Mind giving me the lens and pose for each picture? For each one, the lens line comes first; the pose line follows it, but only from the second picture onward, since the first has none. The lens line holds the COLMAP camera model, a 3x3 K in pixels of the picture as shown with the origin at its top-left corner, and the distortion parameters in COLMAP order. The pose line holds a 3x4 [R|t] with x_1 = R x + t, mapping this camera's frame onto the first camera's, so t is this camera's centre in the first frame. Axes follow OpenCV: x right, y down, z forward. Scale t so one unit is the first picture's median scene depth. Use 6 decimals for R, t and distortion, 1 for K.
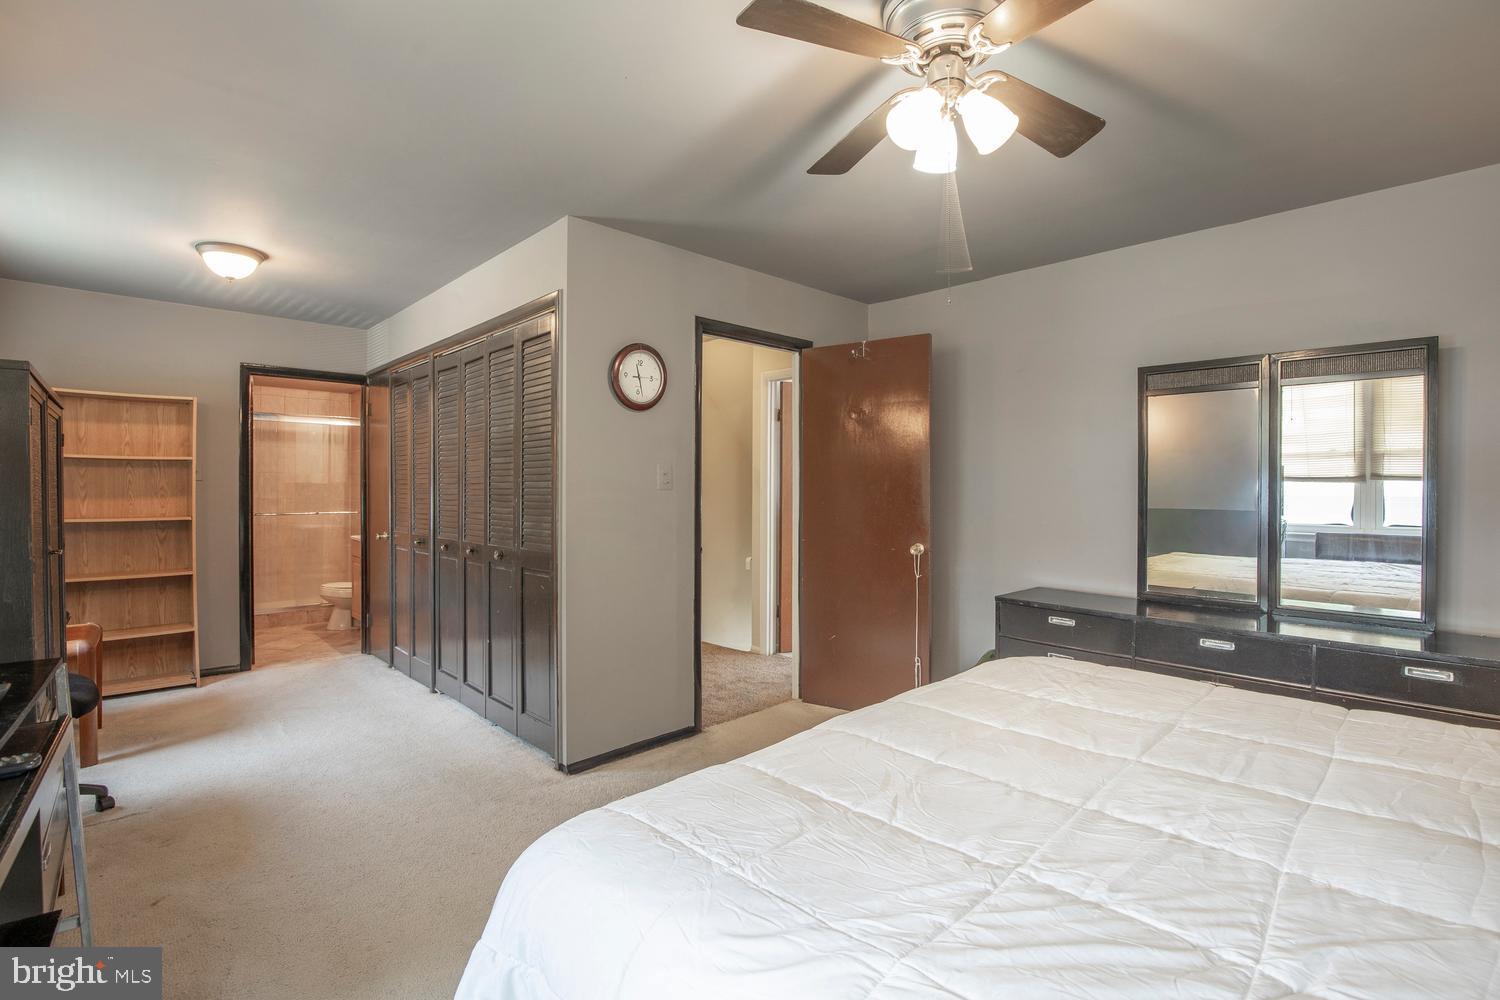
lens RADIAL K [[692.8, 0, 744.7], [0, 692.8, 492.9], [0, 0, 1]] dist [-0.038223, 0.007741]
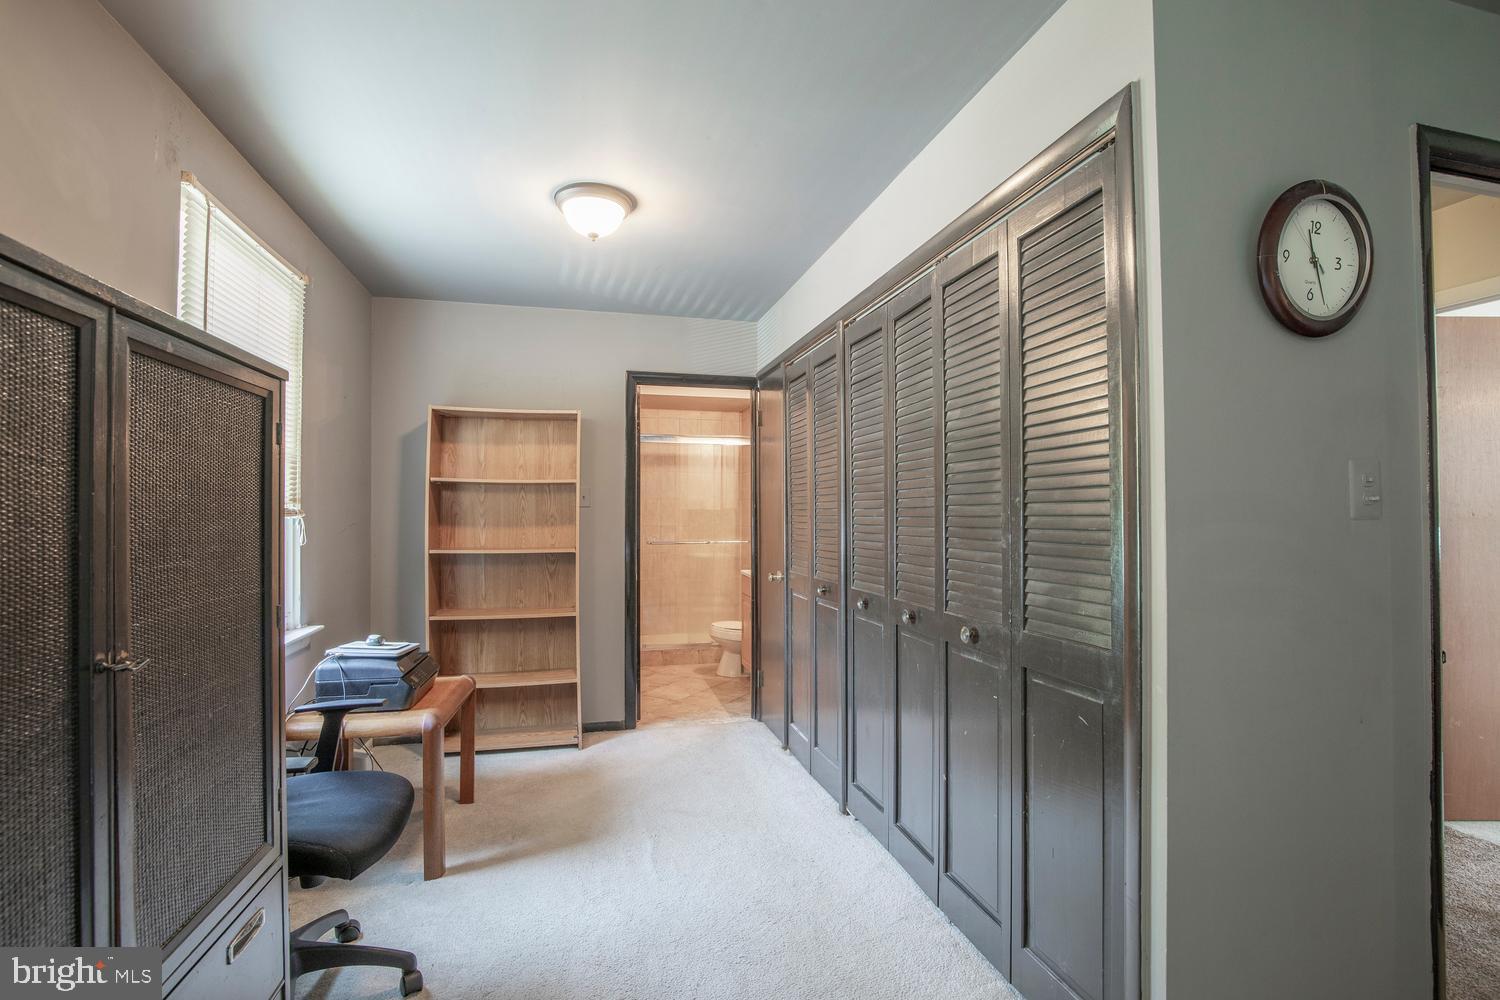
lens RADIAL K [[692.8, 0, 744.7], [0, 692.8, 492.9], [0, 0, 1]] dist [-0.038223, 0.007741]
pose [[0.867585, -0.018117, -0.496958, -0.188415], [0.000554, 0.999371, -0.035466, -0.004452], [0.497288, 0.030494, 0.867049, 0.336848]]
